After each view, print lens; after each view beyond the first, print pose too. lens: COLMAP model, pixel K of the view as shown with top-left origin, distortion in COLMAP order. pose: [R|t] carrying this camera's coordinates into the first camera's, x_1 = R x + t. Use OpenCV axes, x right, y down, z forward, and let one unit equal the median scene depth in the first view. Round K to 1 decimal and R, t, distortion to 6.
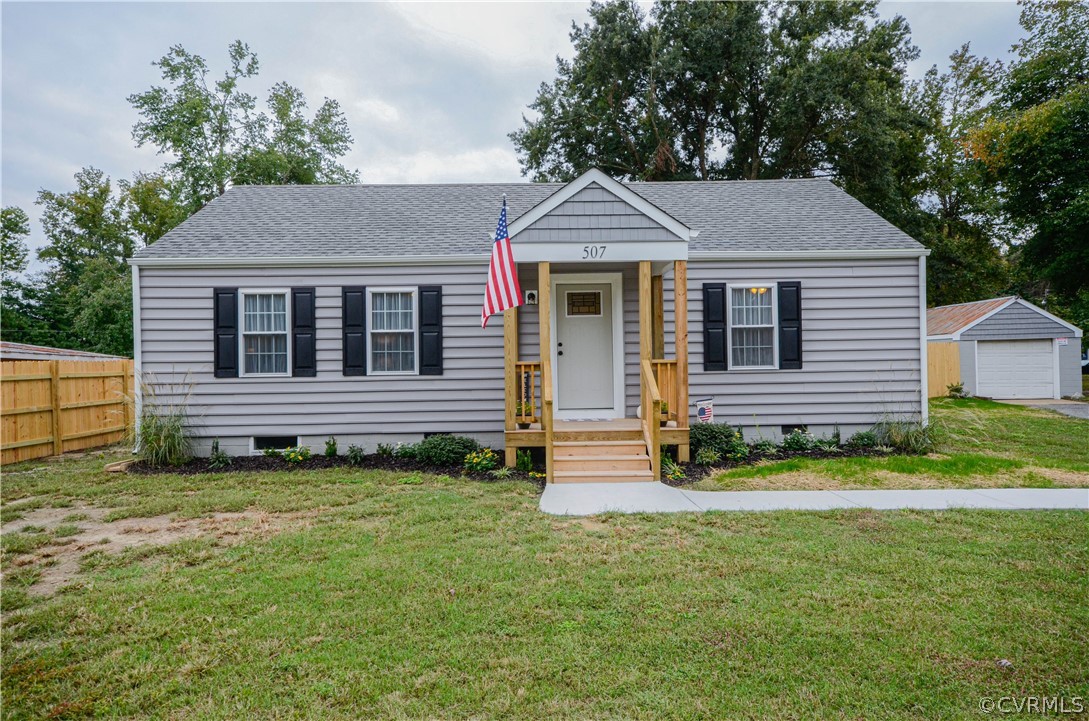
lens RADIAL K [[724.5, 0, 542.6], [0, 724.5, 364.0], [0, 0, 1]] dist [0.022051, 0.012161]
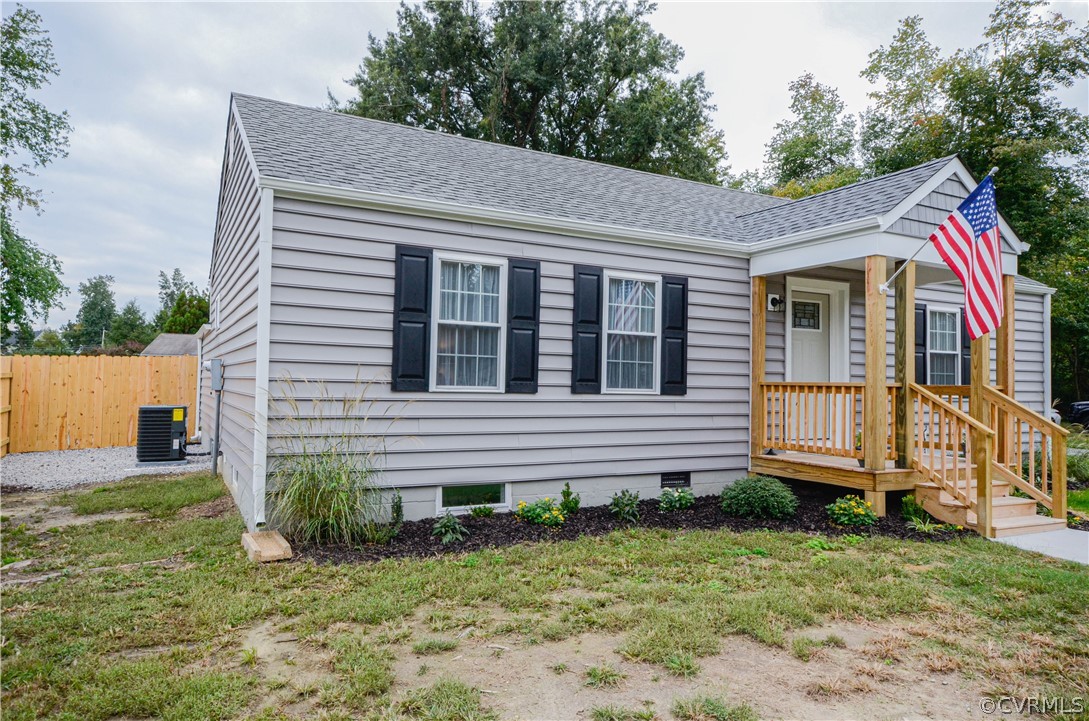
lens RADIAL K [[724.5, 0, 539.1], [0, 724.5, 361.8], [0, 0, 1]] dist [0.022051, 0.012161]
pose [[0.886277, 0.045282, 0.460937, -0.620234], [-0.032272, 0.998828, -0.036071, 0.012188], [-0.462030, 0.017094, 0.886700, 0.402203]]
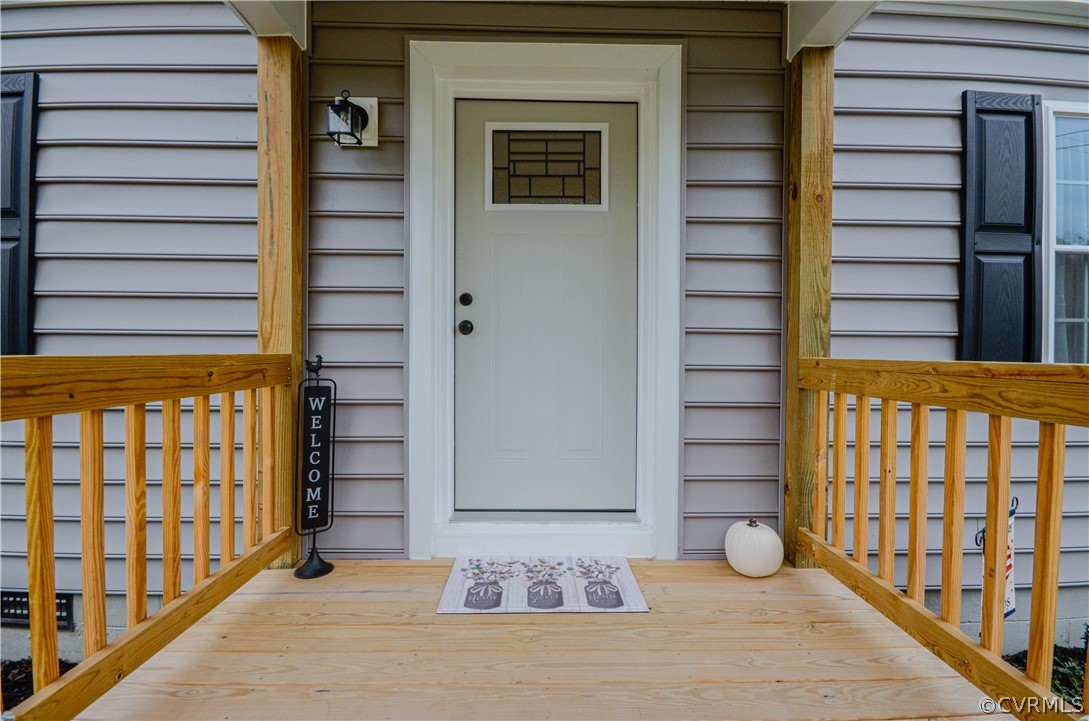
lens RADIAL K [[474.6, 0, 542.1], [0, 474.6, 354.7], [0, 0, 1]] dist [-0.004516, -0.002729]
pose [[0.999706, 0.024147, 0.002223, 0.057532], [-0.024167, 0.999662, 0.009539, -0.006065], [-0.001992, -0.009590, 0.999952, 0.816703]]
